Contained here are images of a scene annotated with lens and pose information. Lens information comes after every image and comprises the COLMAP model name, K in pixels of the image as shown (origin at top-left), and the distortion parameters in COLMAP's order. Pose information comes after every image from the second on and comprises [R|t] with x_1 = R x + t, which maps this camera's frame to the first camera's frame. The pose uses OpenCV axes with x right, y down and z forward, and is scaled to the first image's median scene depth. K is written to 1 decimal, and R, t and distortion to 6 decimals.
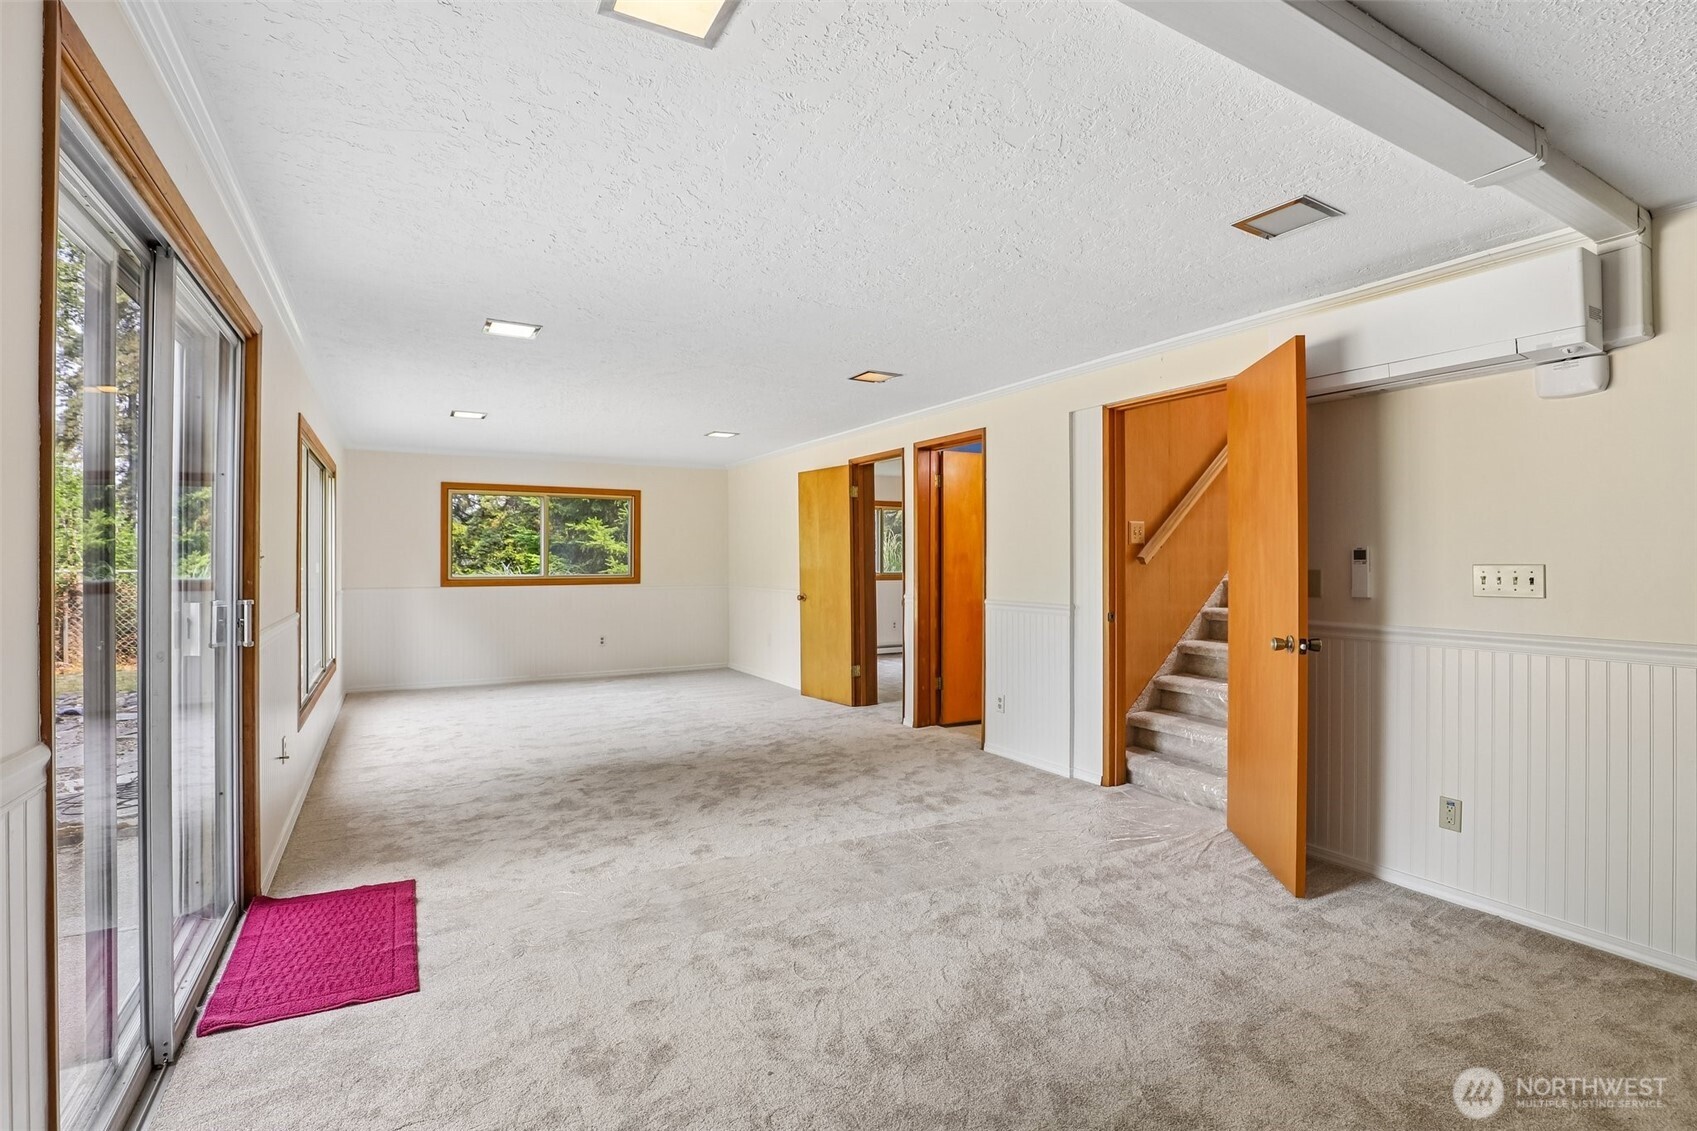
lens RADIAL K [[787.9, 0, 839.3], [0, 787.9, 559.8], [0, 0, 1]] dist [-0.031585, 0.004855]
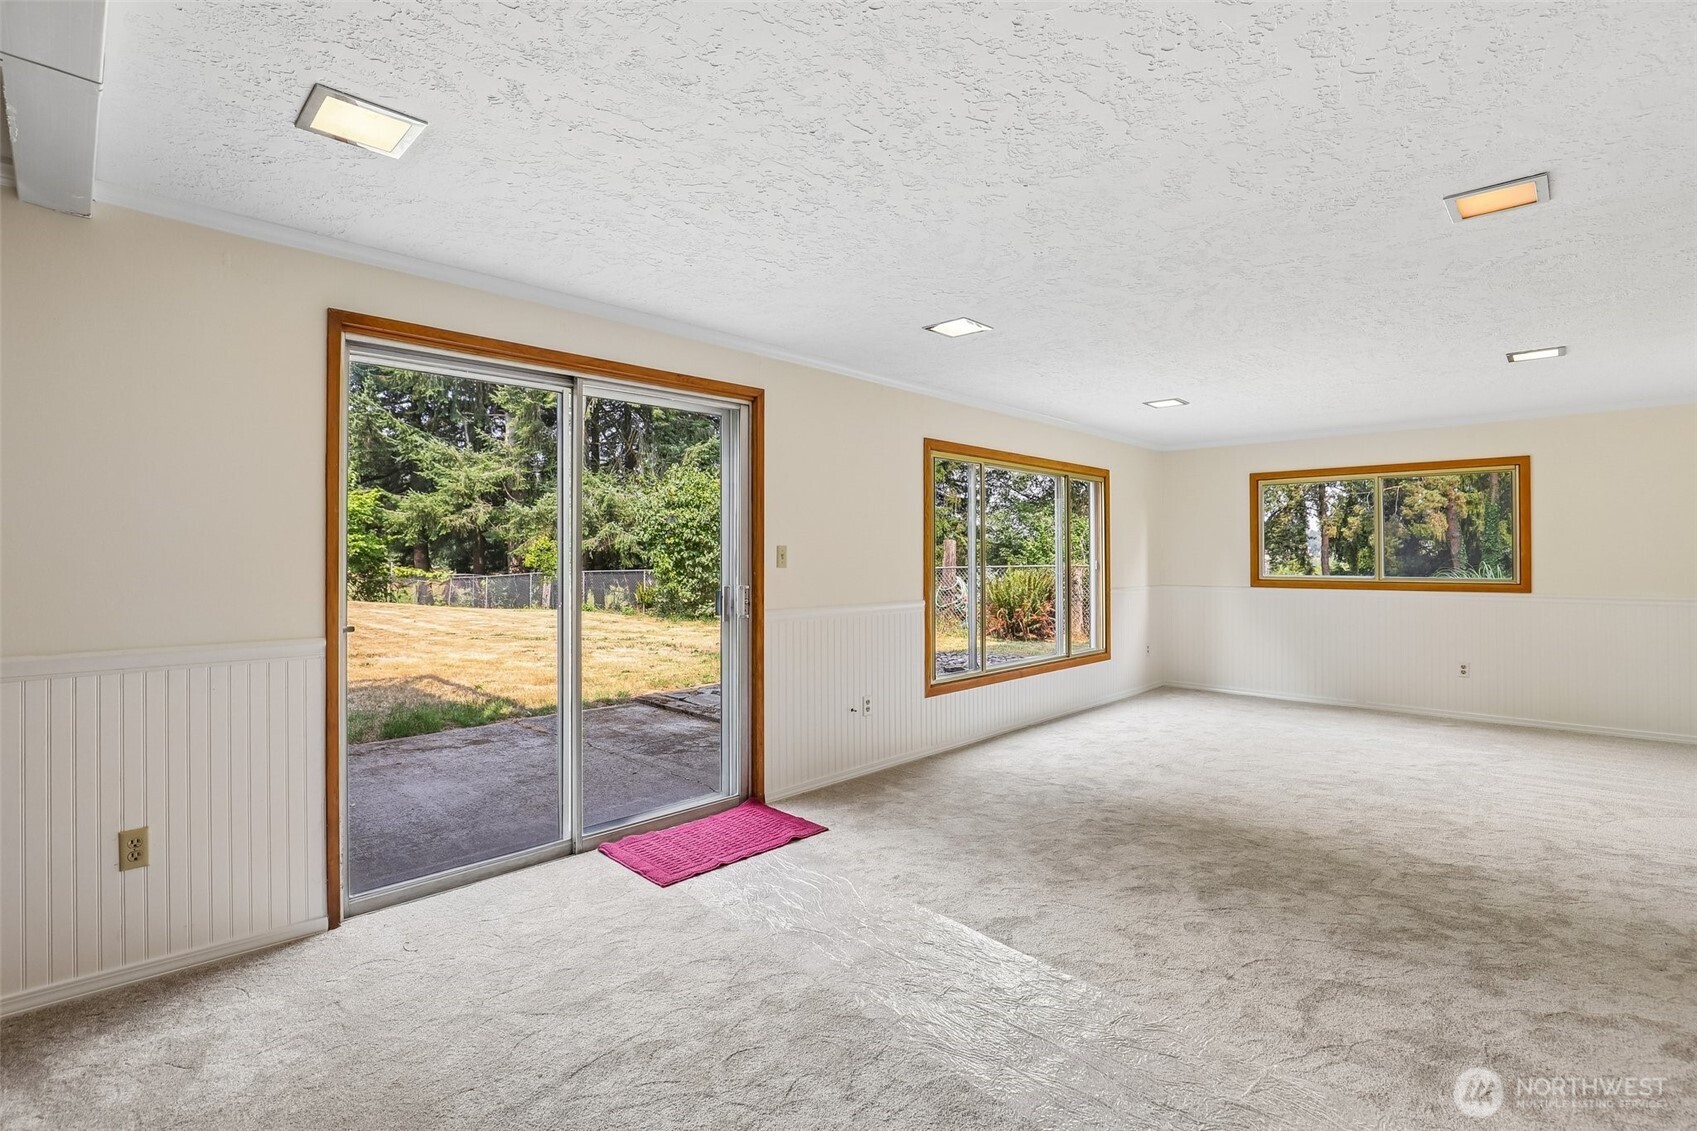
lens RADIAL K [[787.9, 0, 842.9], [0, 787.9, 557.4], [0, 0, 1]] dist [-0.031585, 0.004855]
pose [[0.281493, -0.001620, -0.959562, 0.423190], [0.000726, 0.999999, -0.001475, 0.000951], [0.959563, -0.000281, 0.281494, 0.480977]]
